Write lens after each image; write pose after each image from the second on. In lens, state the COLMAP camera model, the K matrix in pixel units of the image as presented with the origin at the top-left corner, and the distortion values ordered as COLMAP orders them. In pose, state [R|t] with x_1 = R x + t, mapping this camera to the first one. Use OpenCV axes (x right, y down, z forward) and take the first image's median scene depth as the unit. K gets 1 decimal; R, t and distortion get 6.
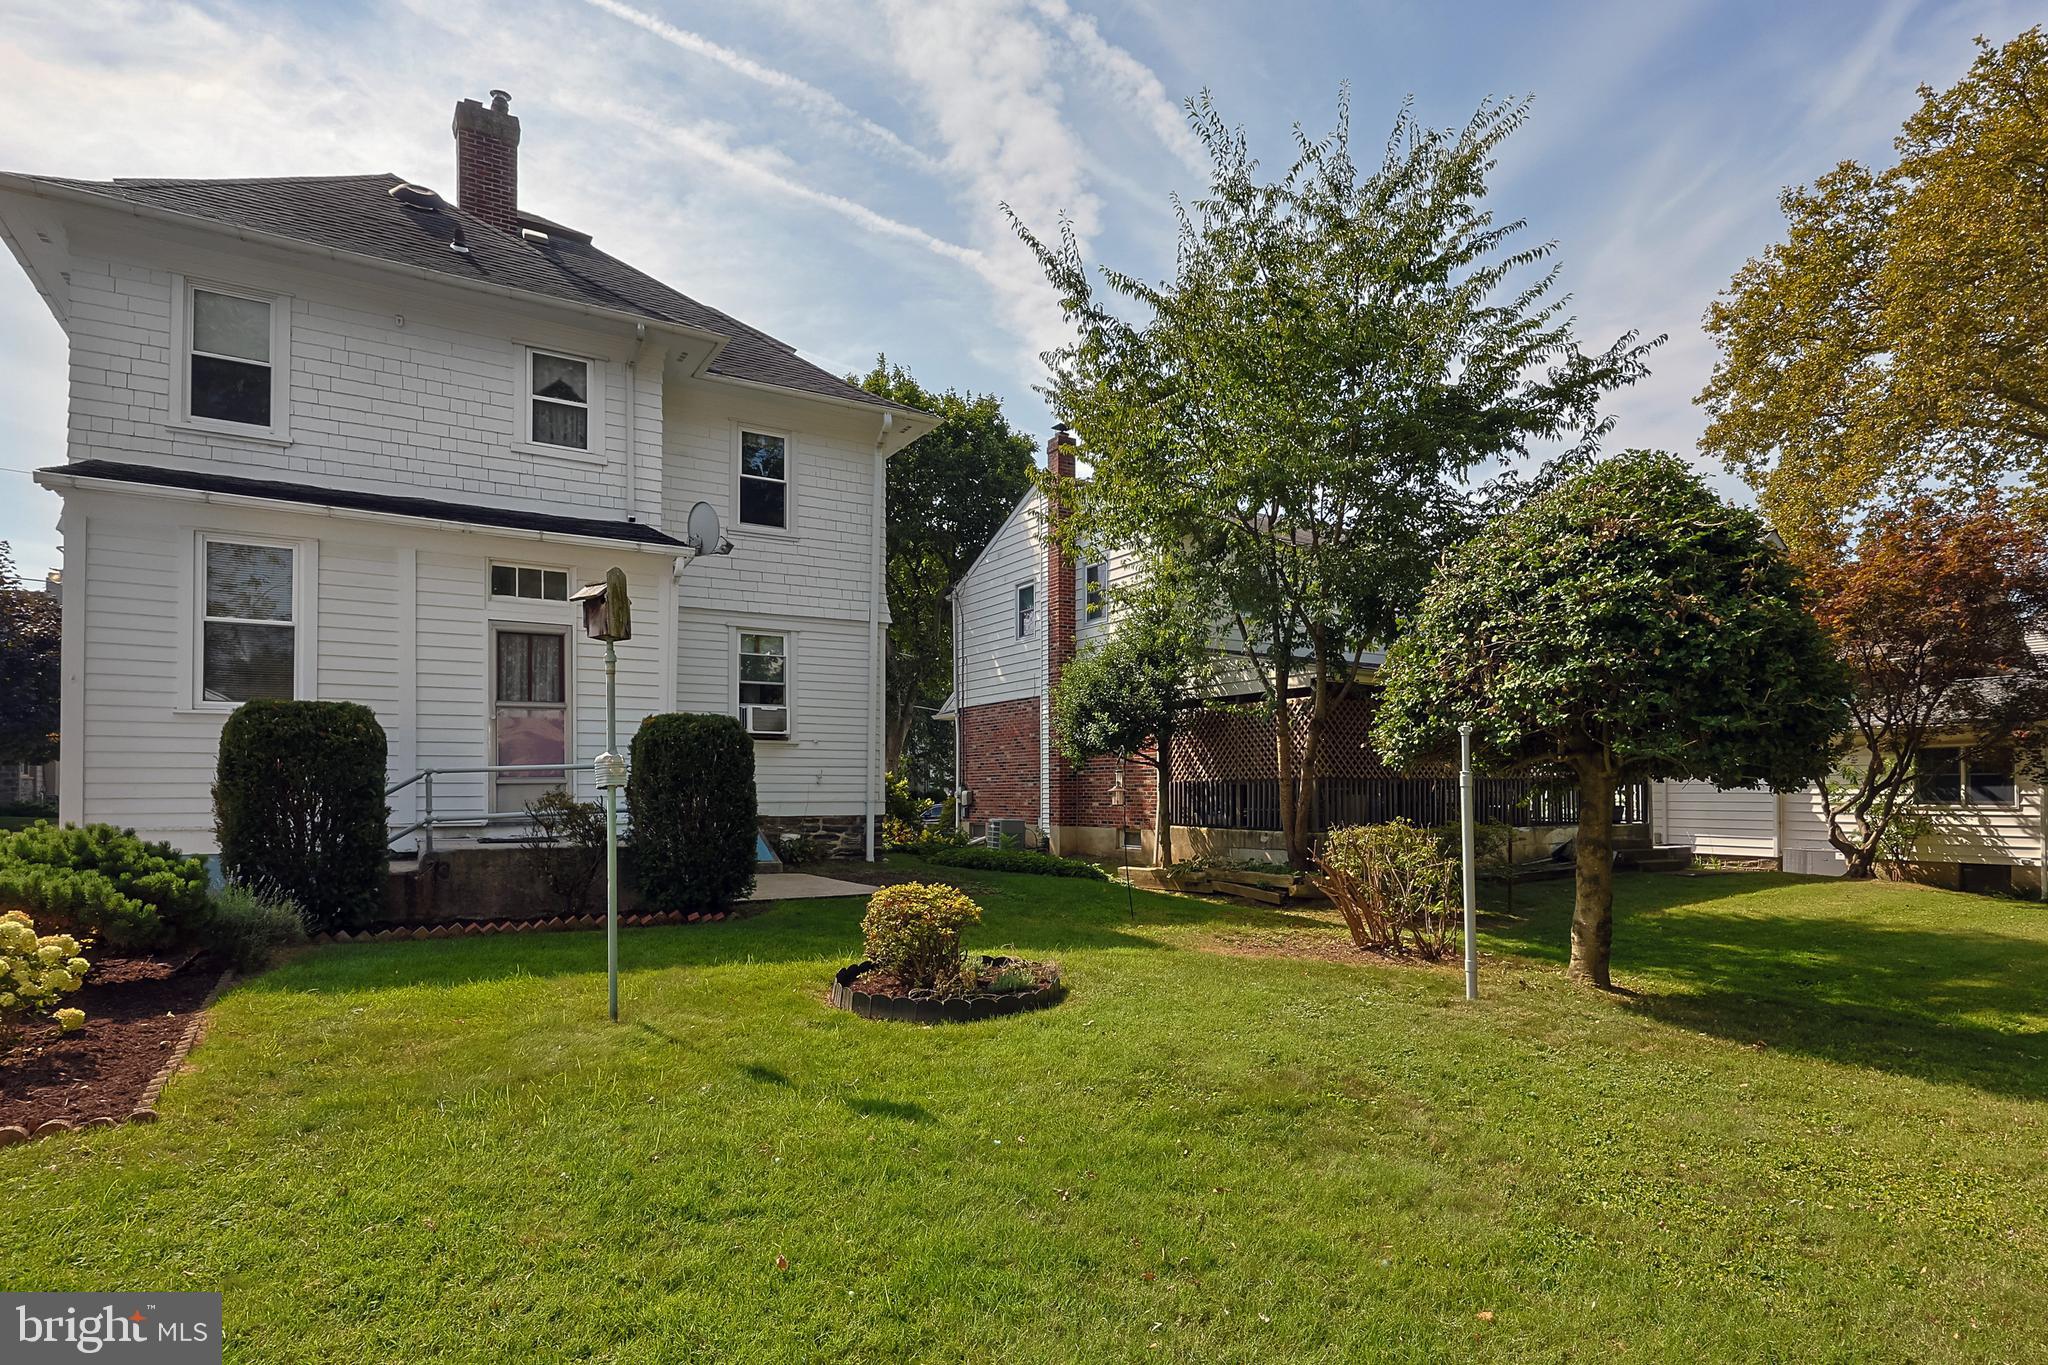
lens RADIAL K [[1077.4, 0, 1027.0], [0, 1077.4, 742.5], [0, 0, 1]] dist [-0.000024, -0.000115]
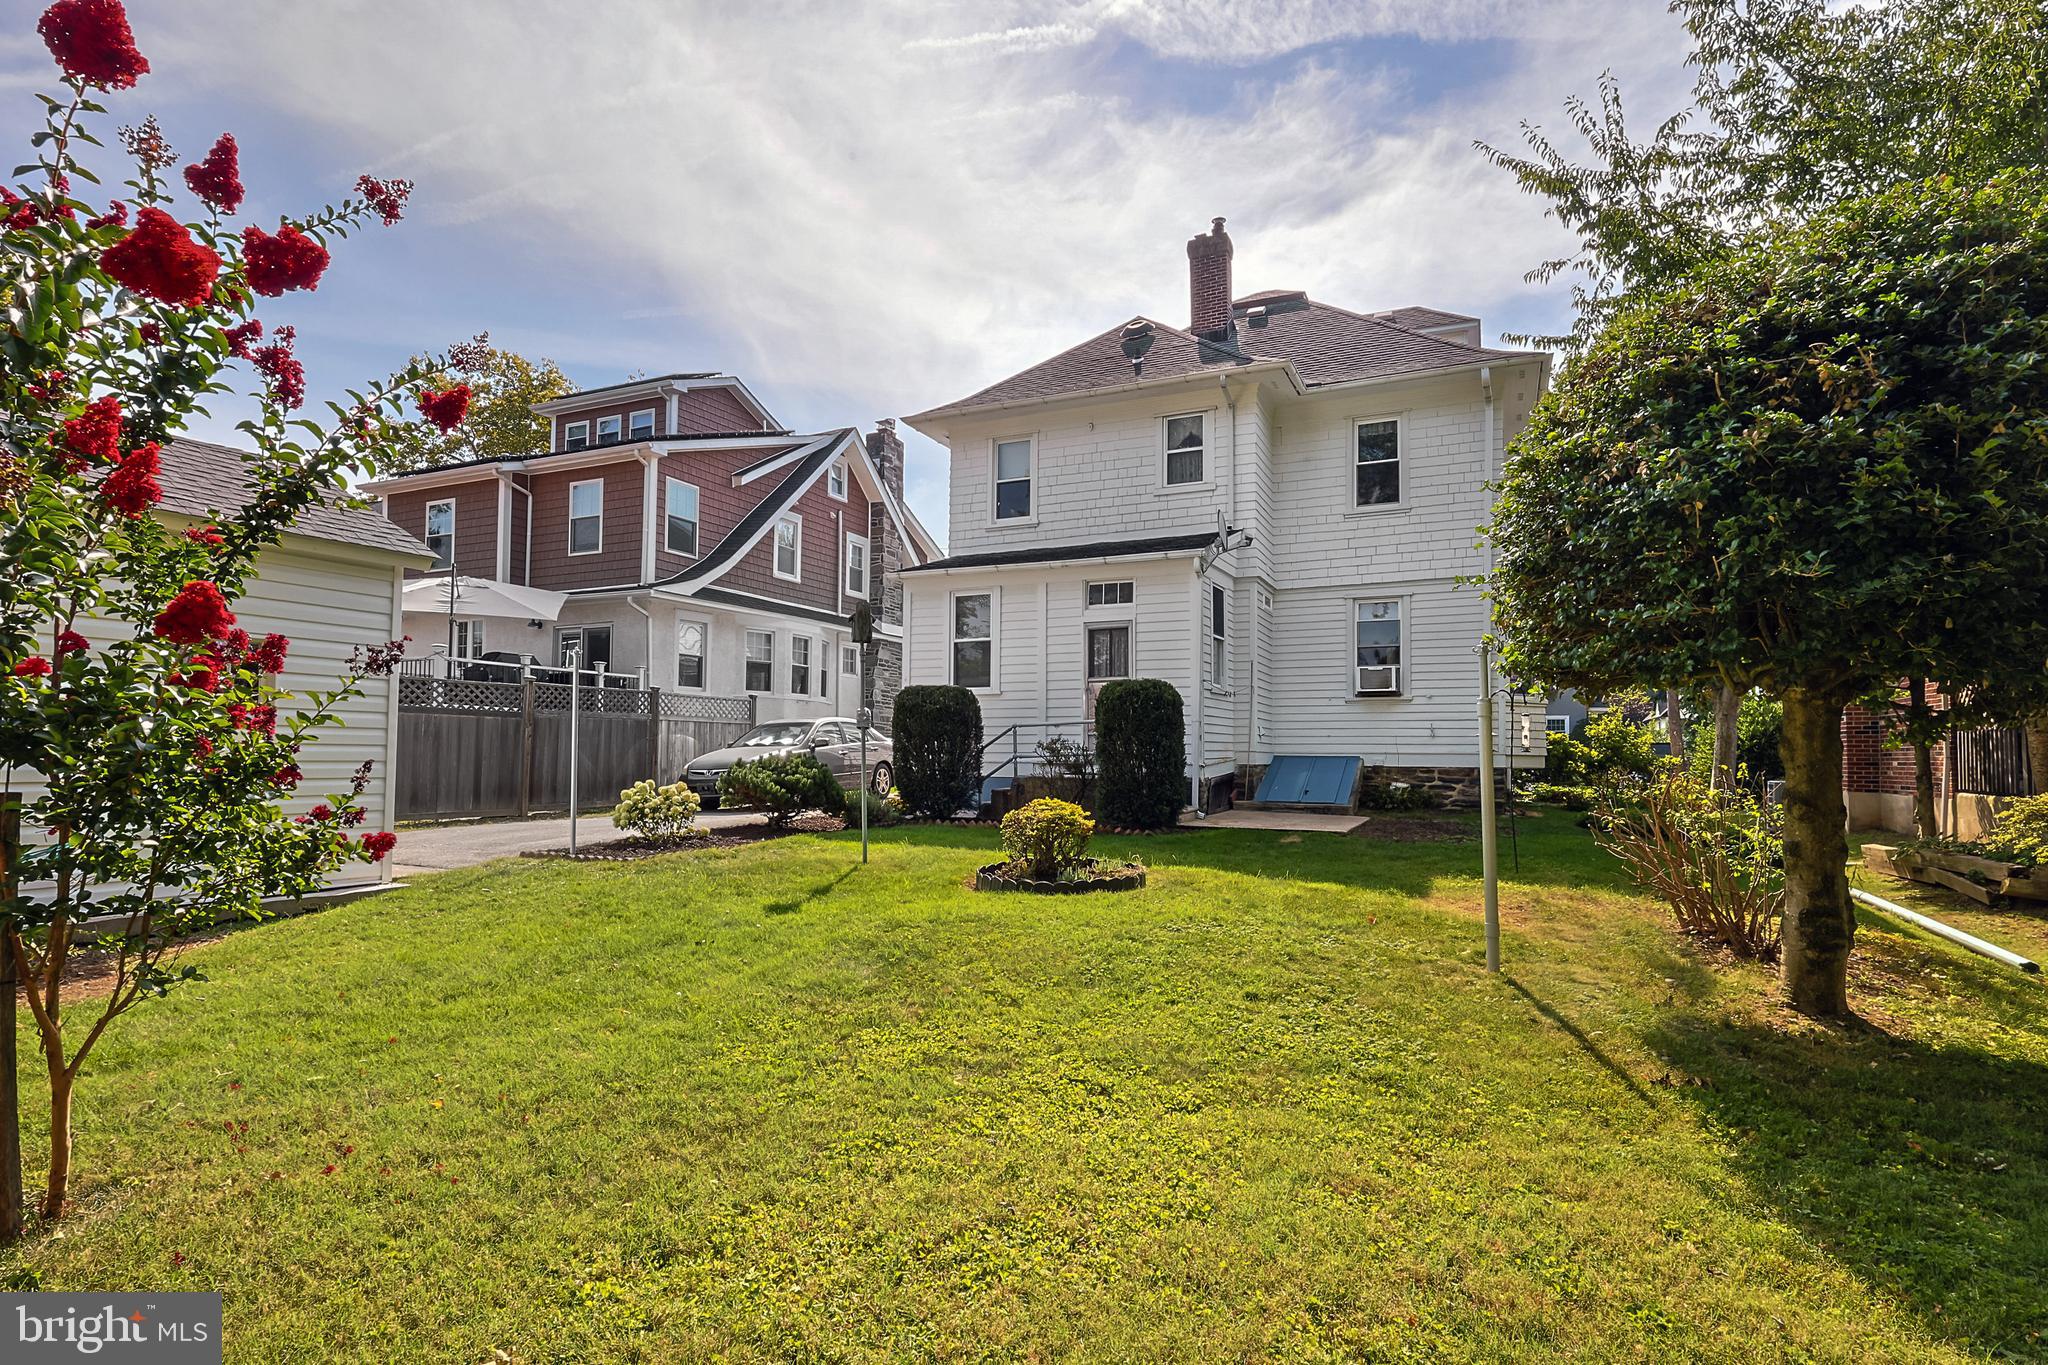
lens RADIAL K [[1068.7, 0, 1093.1], [0, 1068.7, 677.7], [0, 0, 1]] dist [0.001943, 0.000221]
pose [[0.547087, -0.056494, -0.835167, 0.511370], [0.028902, 0.998400, -0.048603, 0.022641], [0.836577, 0.002452, 0.547844, 0.153671]]
